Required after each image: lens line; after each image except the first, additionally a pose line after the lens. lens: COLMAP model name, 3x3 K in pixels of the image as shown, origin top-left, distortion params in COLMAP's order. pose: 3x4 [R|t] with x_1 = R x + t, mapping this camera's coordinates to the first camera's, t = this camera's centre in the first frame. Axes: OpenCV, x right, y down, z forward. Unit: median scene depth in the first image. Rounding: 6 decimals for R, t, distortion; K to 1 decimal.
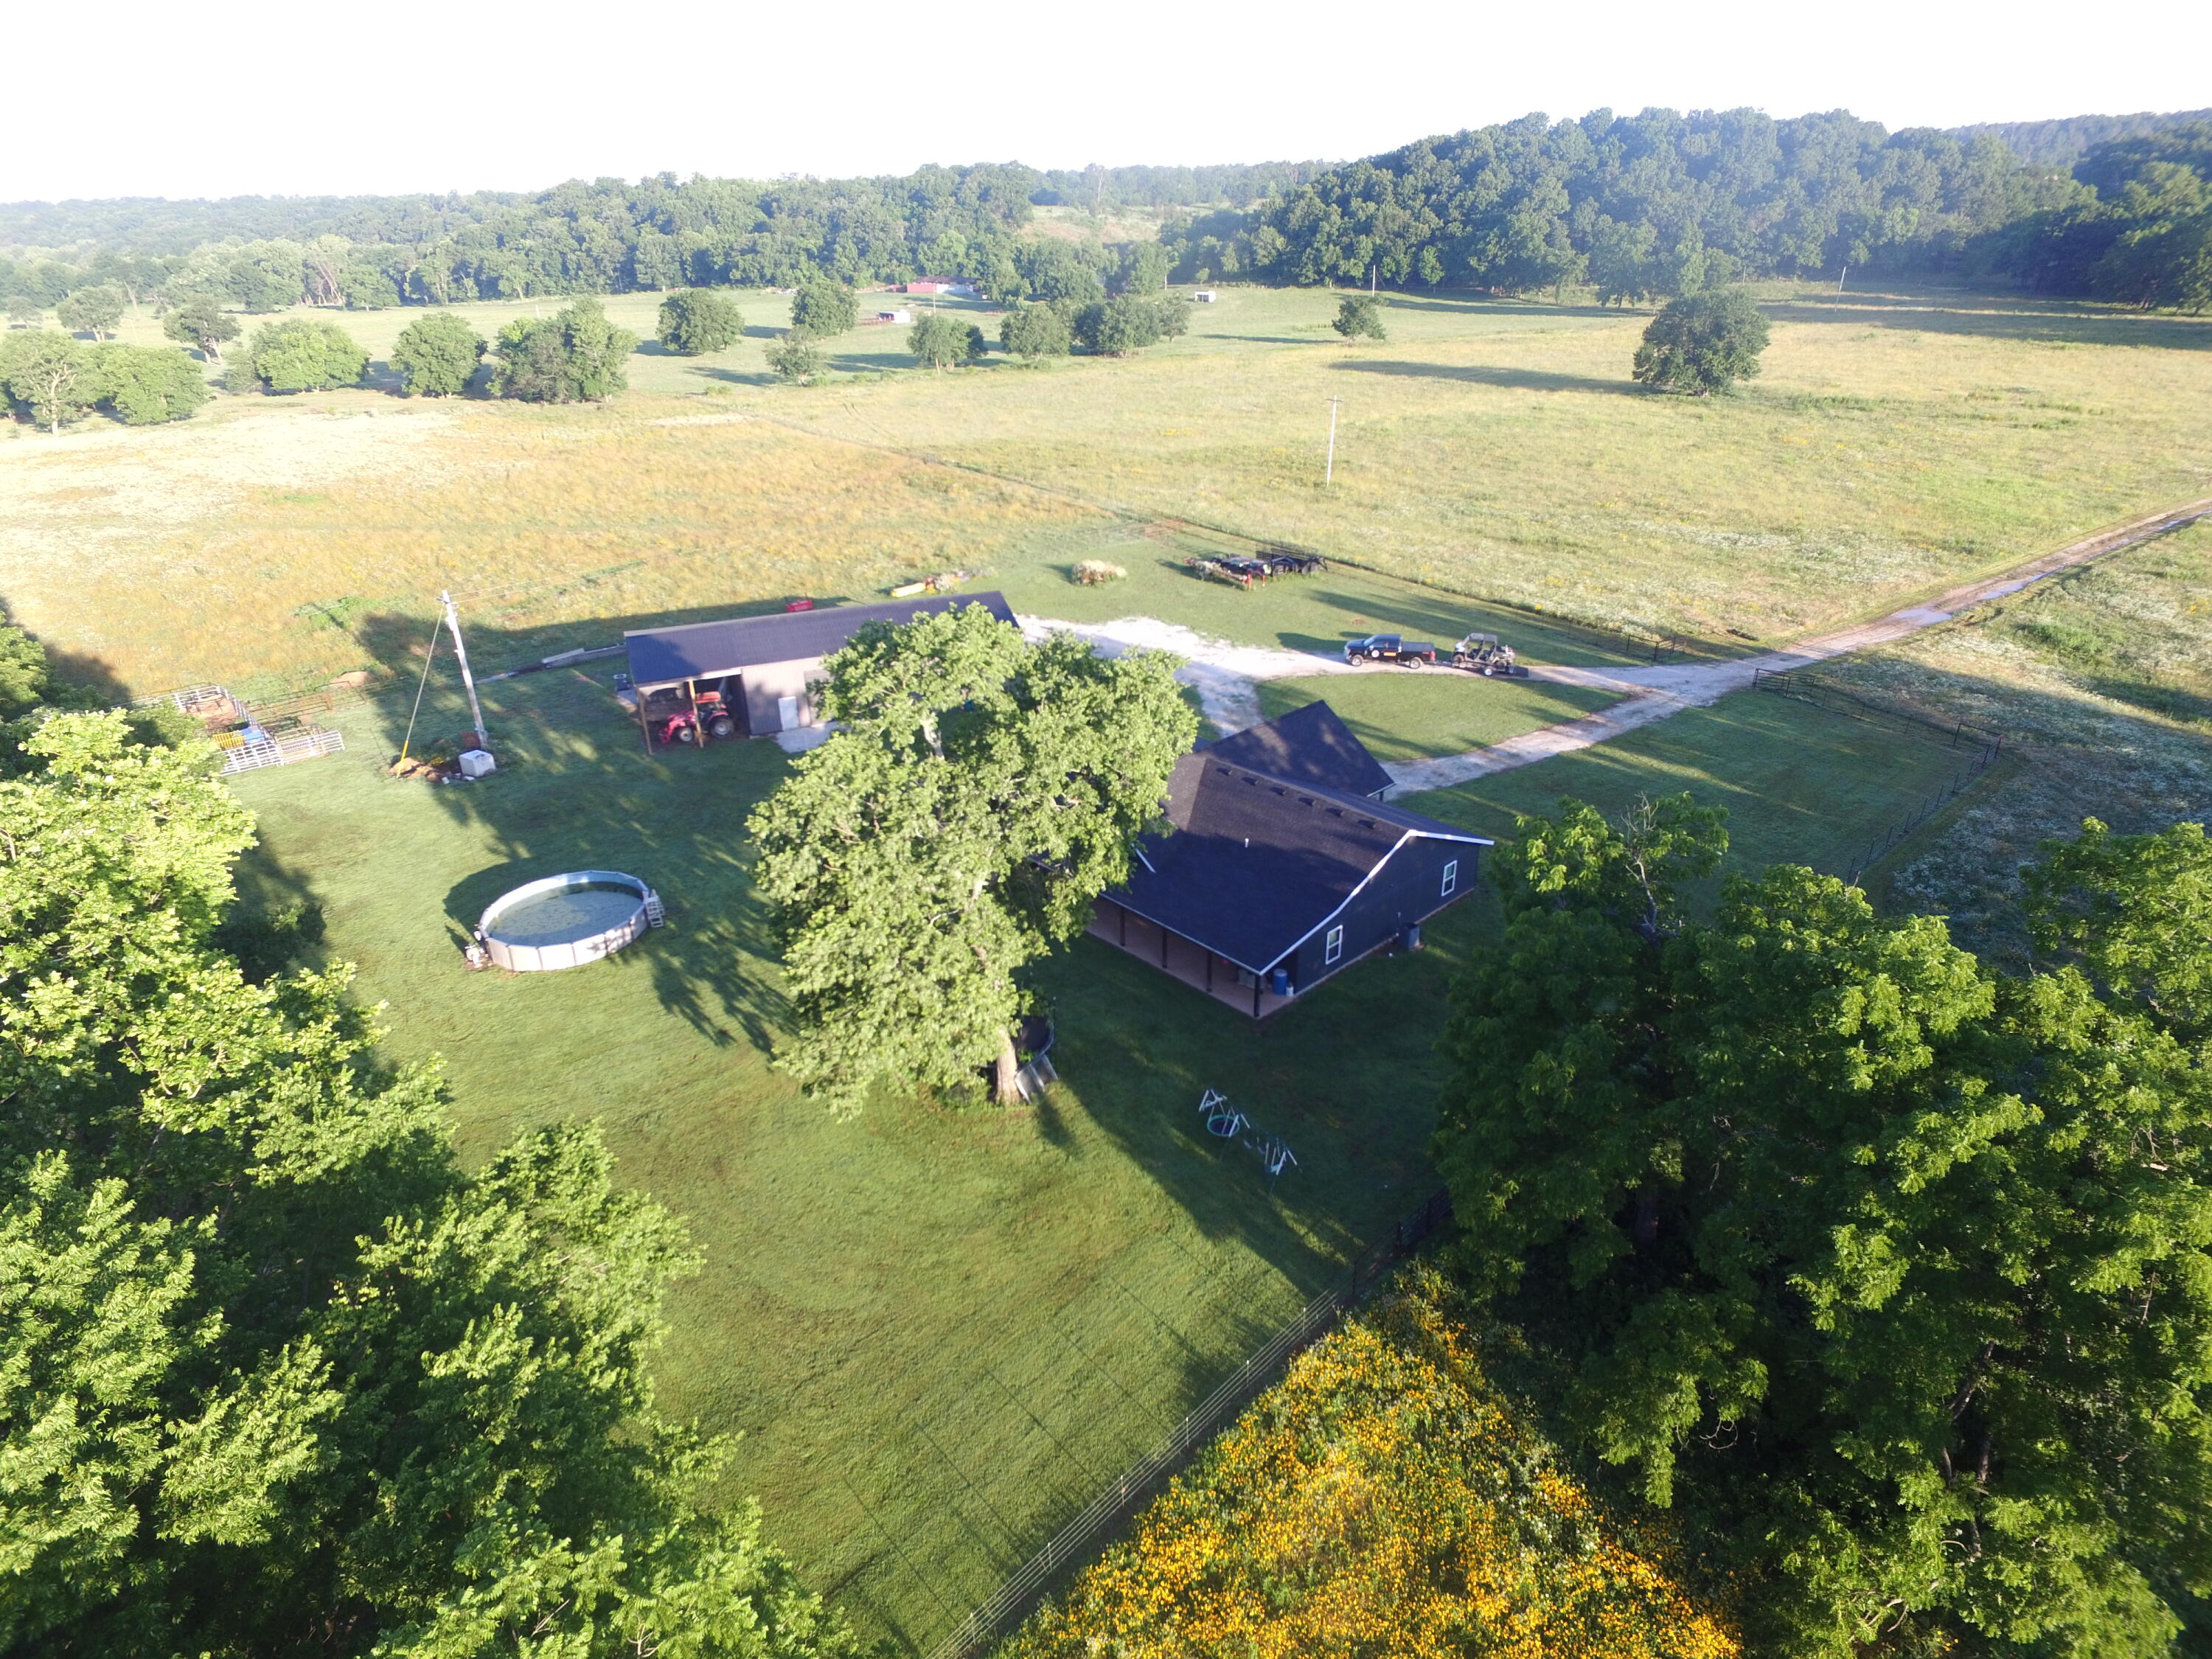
lens RADIAL K [[1292.0, 0, 1106.0], [0, 1292.0, 829.5], [0, 0, 1]] dist [-0.015227, 0.015524]
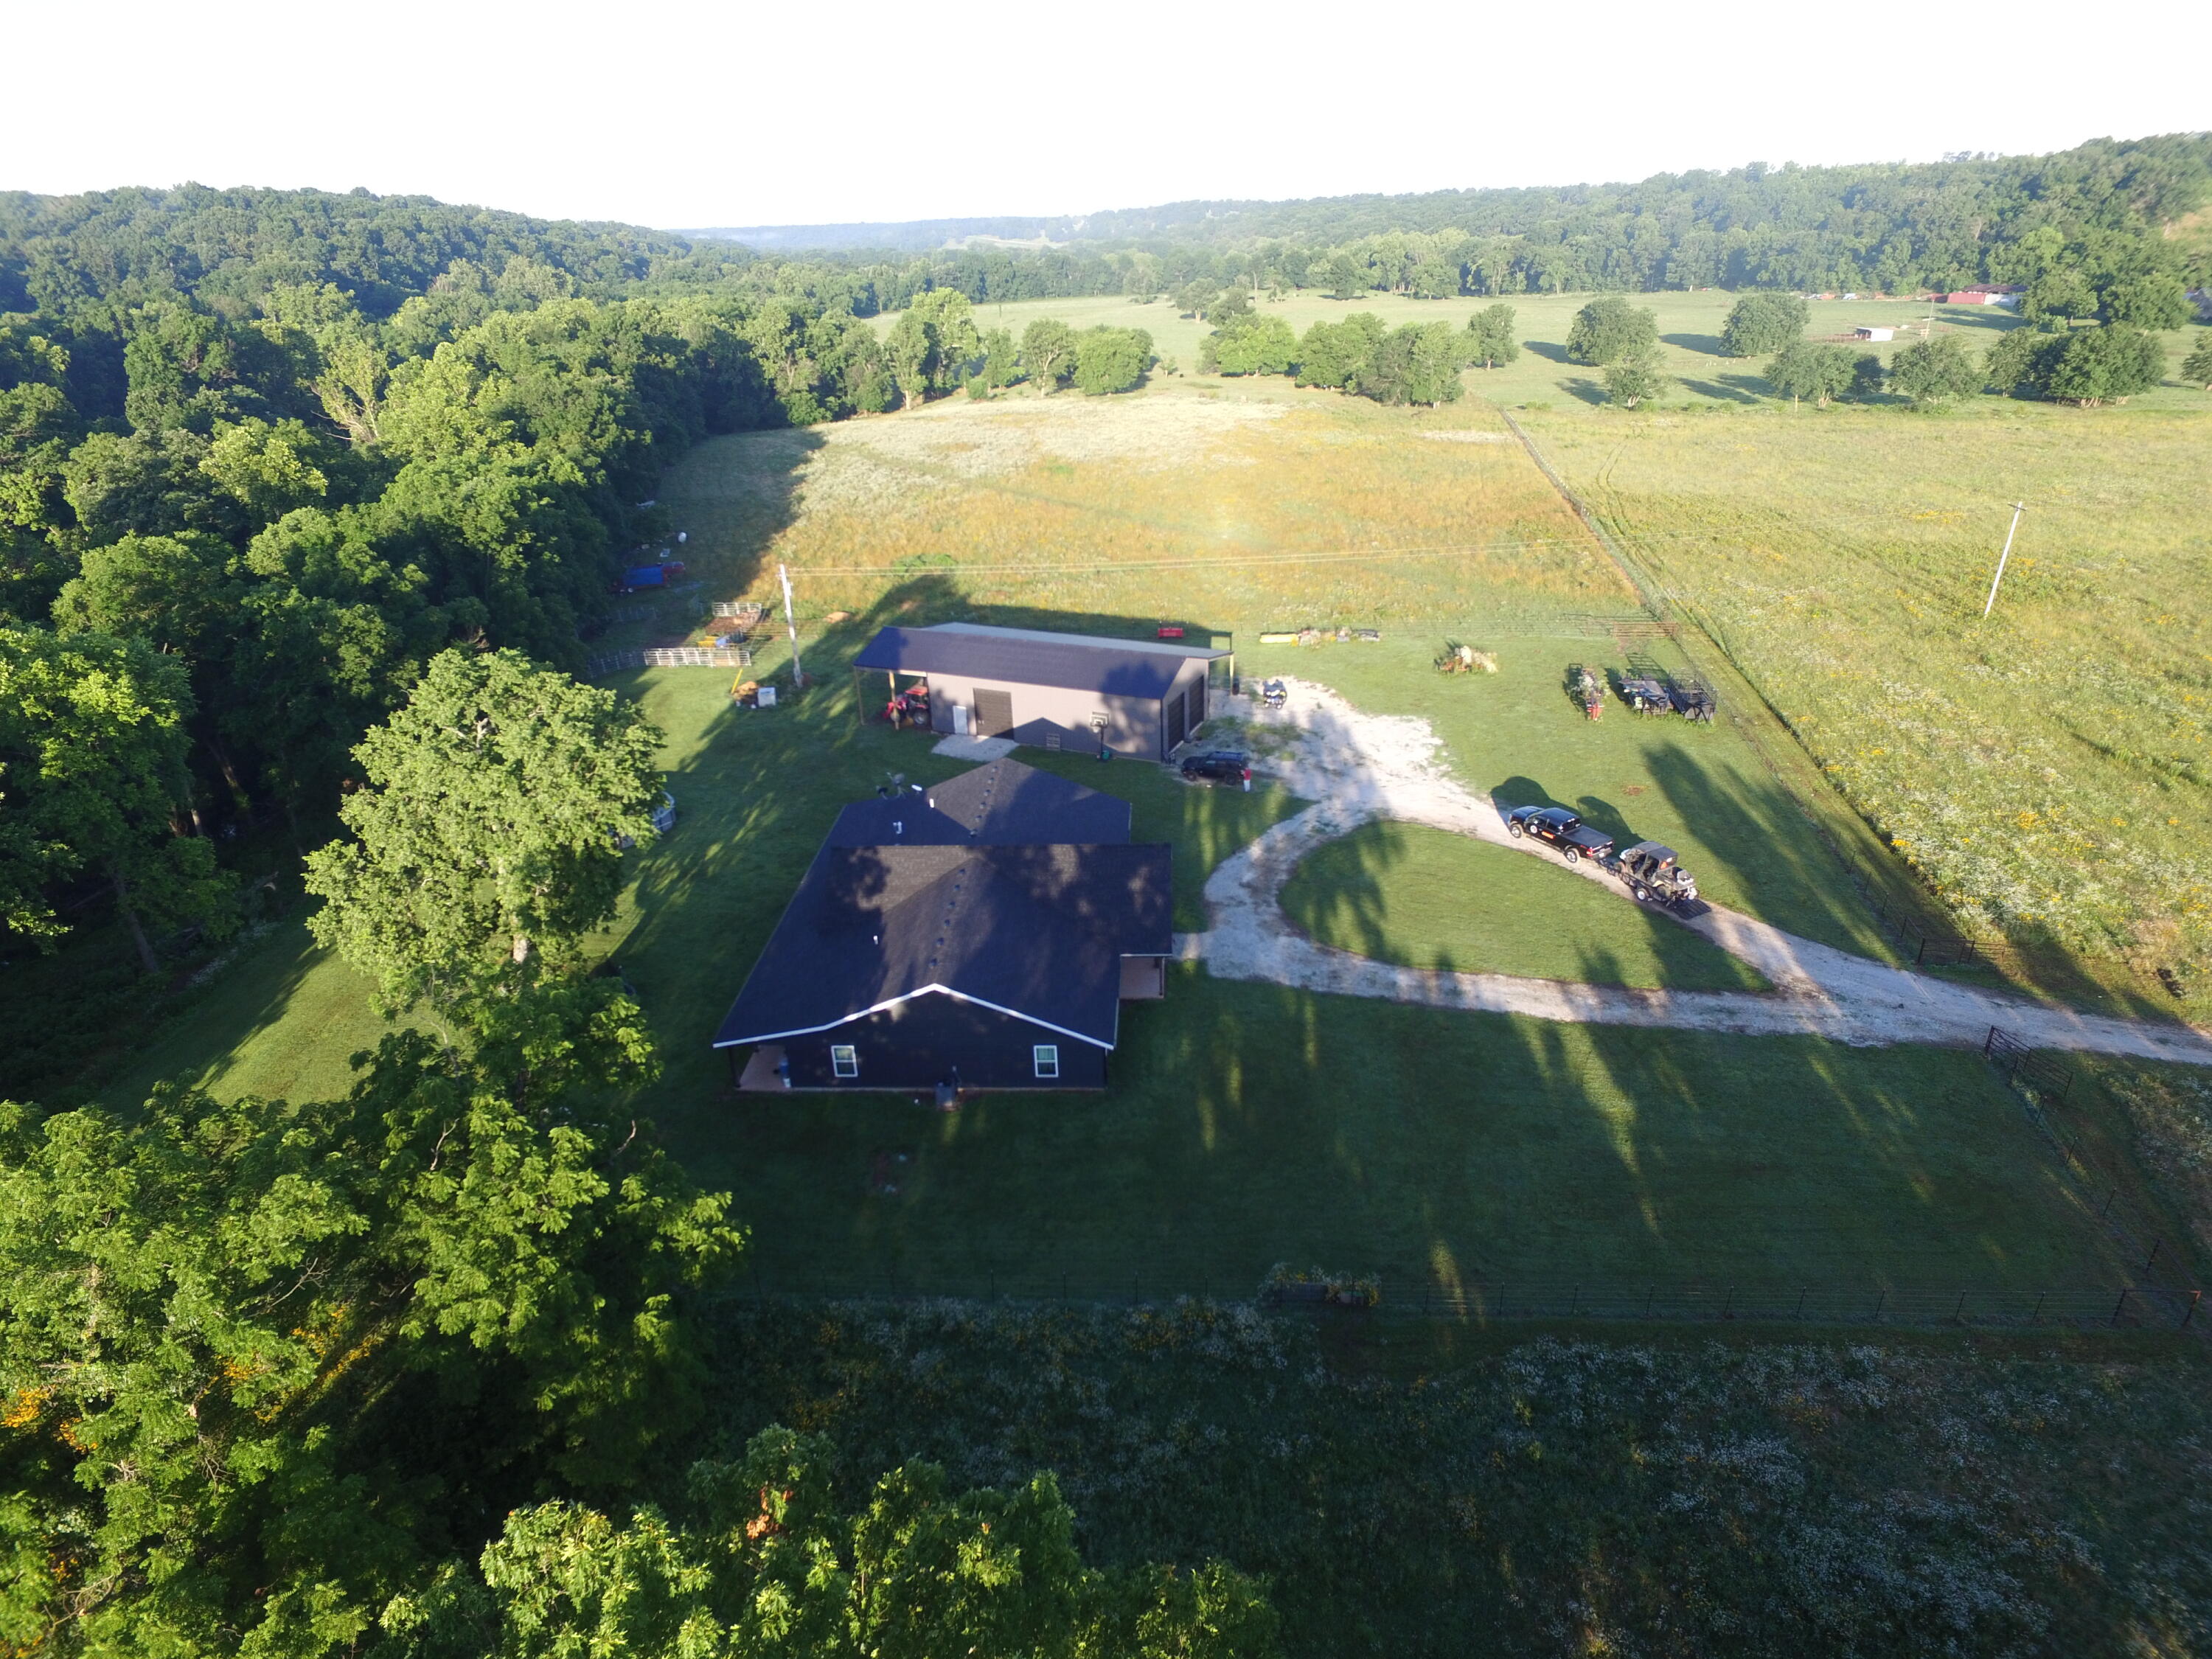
lens RADIAL K [[1294.2, 0, 1107.7], [0, 1294.2, 828.1], [0, 0, 1]] dist [-0.012207, 0.013686]
pose [[0.701501, 0.297464, -0.647620, 0.355264], [-0.291931, 0.948927, 0.119641, -0.101677], [0.650133, 0.105132, 0.752512, 0.140230]]
